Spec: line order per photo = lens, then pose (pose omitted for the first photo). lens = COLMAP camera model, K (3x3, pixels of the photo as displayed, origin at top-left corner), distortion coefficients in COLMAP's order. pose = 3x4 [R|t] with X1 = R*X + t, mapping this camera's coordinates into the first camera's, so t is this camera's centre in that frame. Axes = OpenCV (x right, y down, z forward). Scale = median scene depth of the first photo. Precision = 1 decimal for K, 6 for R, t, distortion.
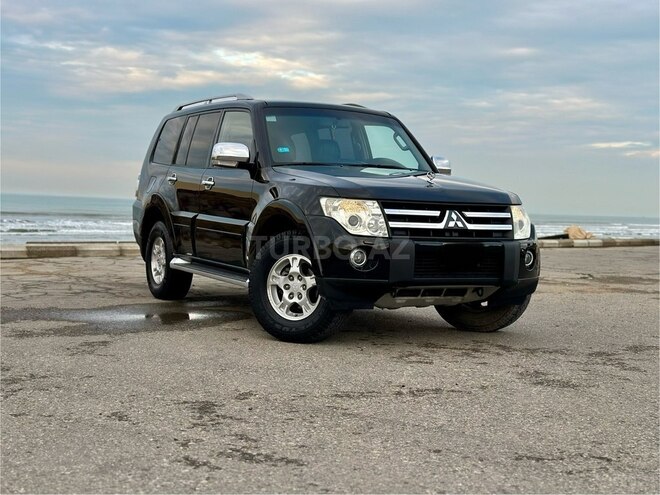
lens RADIAL K [[889.6, 0, 330.0], [0, 889.6, 247.5], [0, 0, 1]] dist [0.066477, 0.010945]
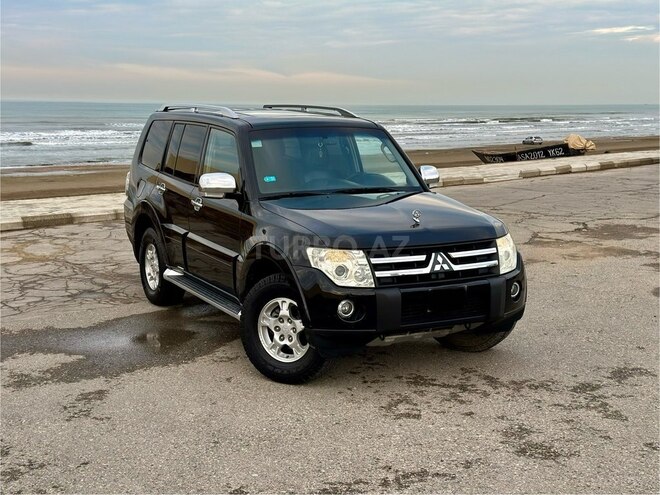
lens RADIAL K [[889.6, 0, 330.0], [0, 889.6, 247.5], [0, 0, 1]] dist [0.066477, 0.010945]
pose [[0.999526, -0.030746, -0.001788, 0.016339], [0.030768, 0.994316, 0.101925, -0.149043], [-0.001356, -0.101932, 0.994790, -0.003188]]
